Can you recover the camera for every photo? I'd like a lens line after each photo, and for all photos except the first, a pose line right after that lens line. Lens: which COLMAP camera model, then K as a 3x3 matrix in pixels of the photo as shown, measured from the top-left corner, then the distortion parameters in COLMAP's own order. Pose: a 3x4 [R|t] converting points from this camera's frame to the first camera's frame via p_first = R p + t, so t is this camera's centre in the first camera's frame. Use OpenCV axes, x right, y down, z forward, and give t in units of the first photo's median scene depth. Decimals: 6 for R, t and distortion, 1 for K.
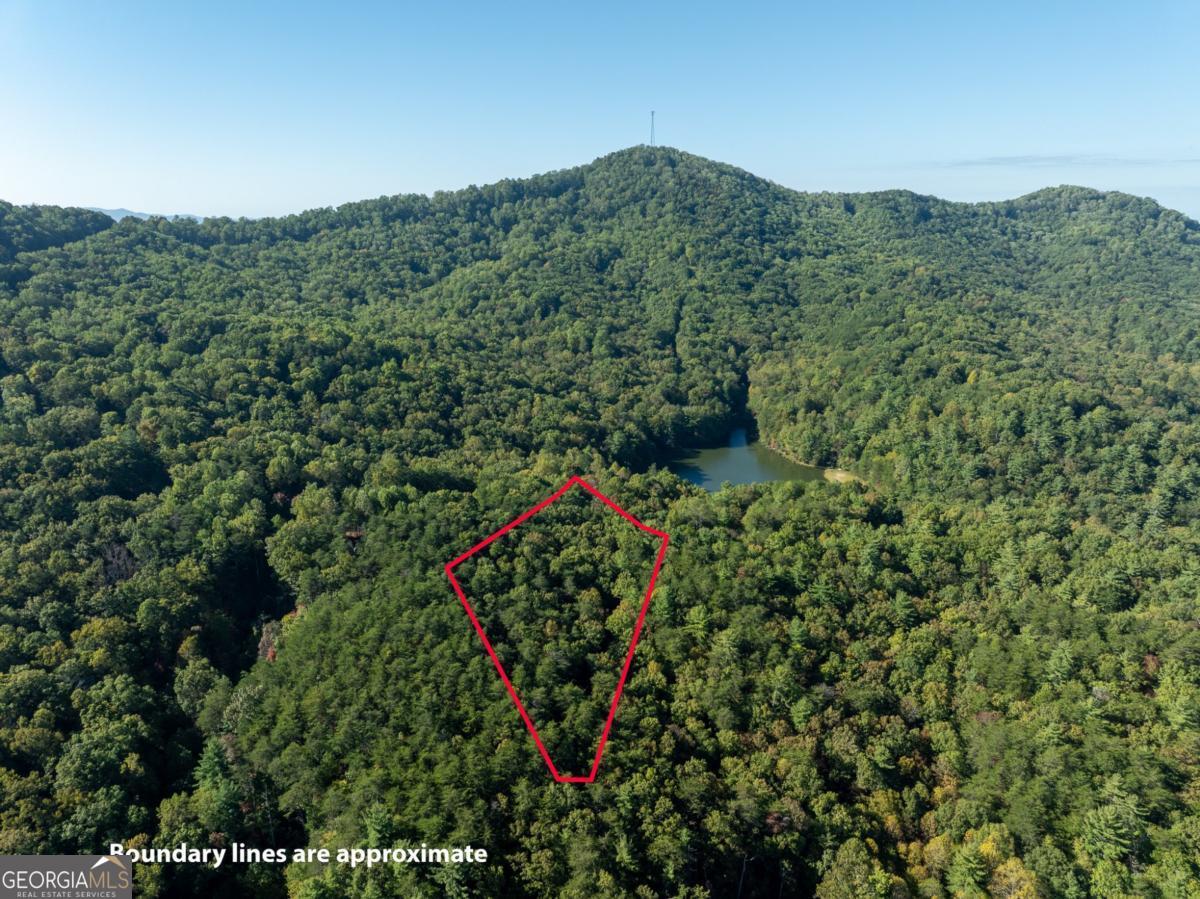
lens RADIAL K [[857.3, 0, 597.3], [0, 857.3, 446.9], [0, 0, 1]] dist [-0.043230, 0.004950]
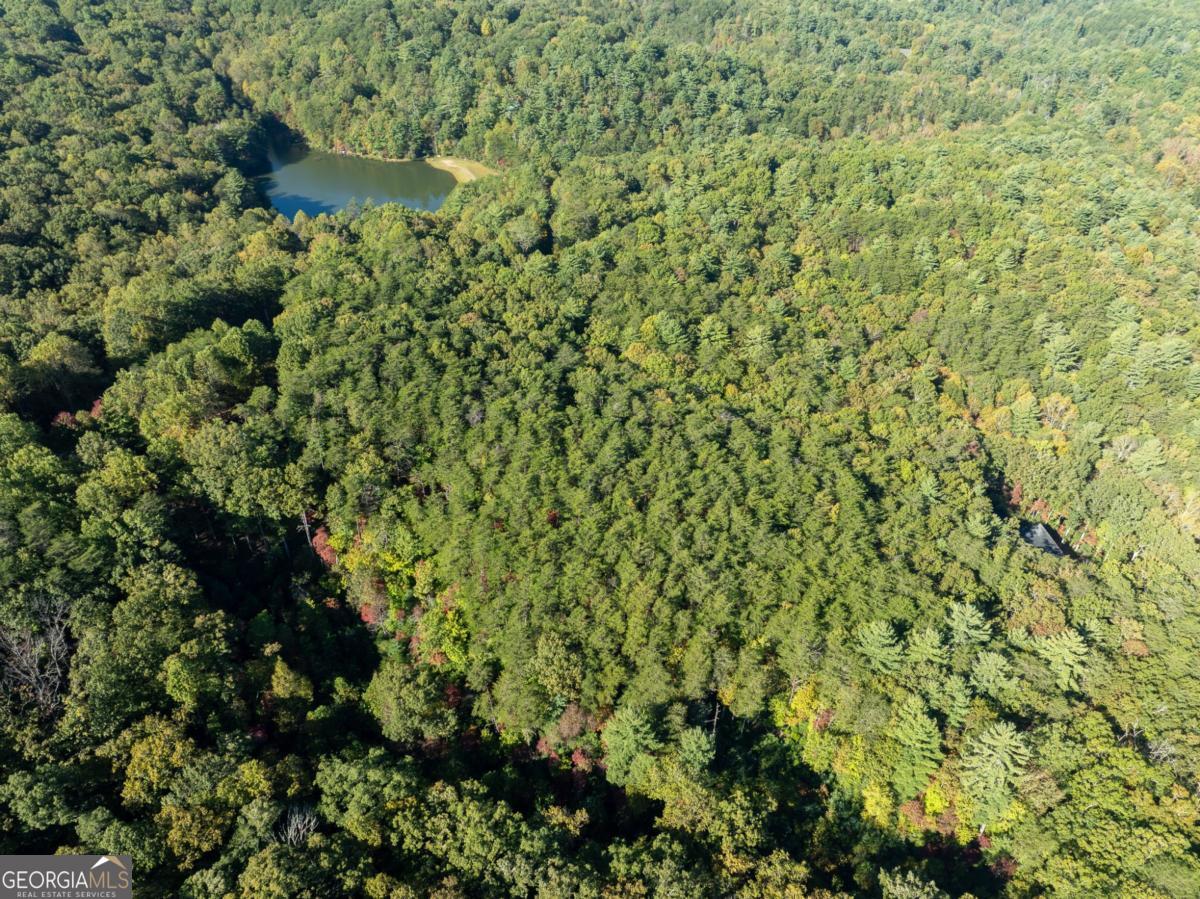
lens RADIAL K [[857.3, 0, 603.9], [0, 857.3, 445.9], [0, 0, 1]] dist [-0.043230, 0.004950]
pose [[0.637724, -0.448112, 0.626500, -0.173739], [0.190600, 0.879867, 0.435322, -0.035301], [-0.746310, -0.158204, 0.646523, 0.125277]]
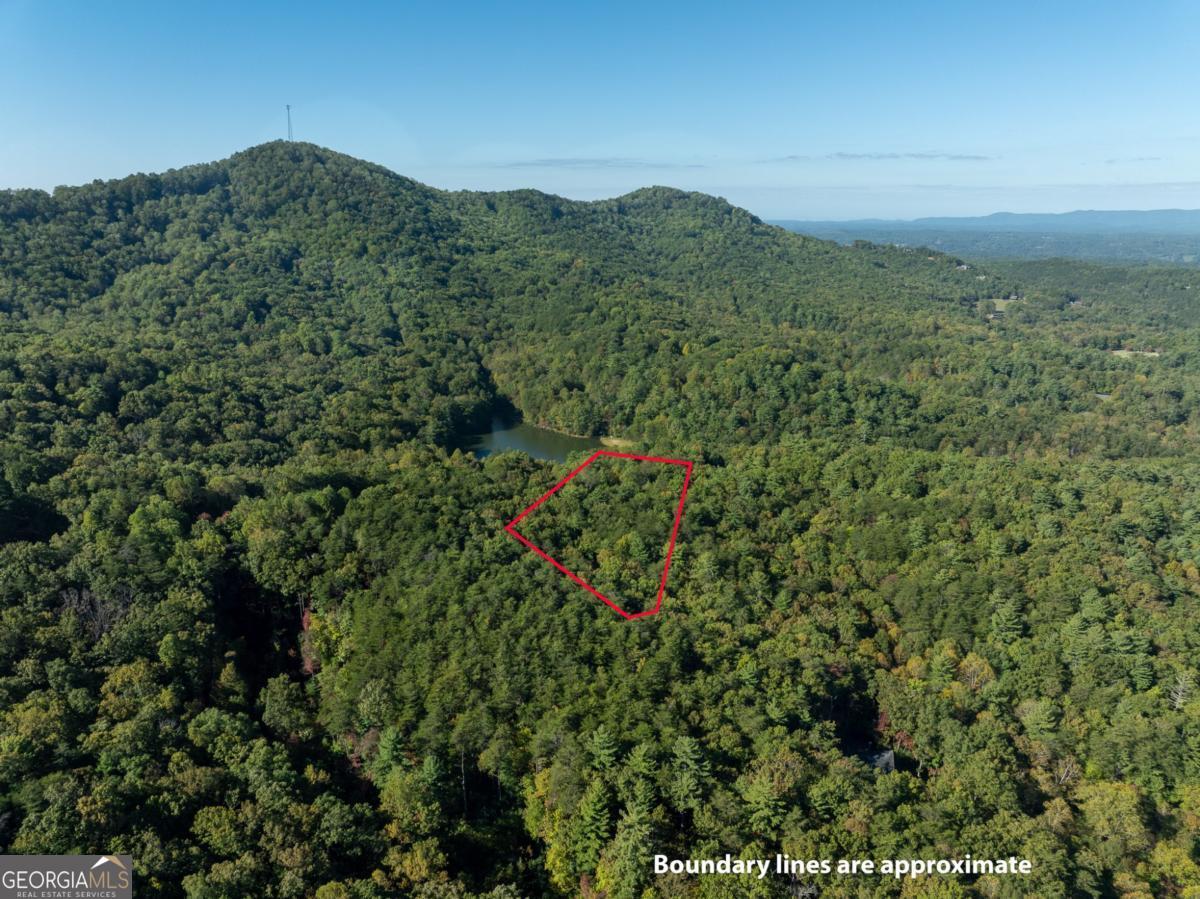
lens RADIAL K [[857.3, 0, 600.3], [0, 857.3, 458.0], [0, 0, 1]] dist [-0.043230, 0.004950]
pose [[0.882097, -0.123807, 0.454507, -0.139735], [0.116990, 0.992192, 0.043221, 0.001805], [-0.456310, 0.015048, 0.889694, -0.006699]]
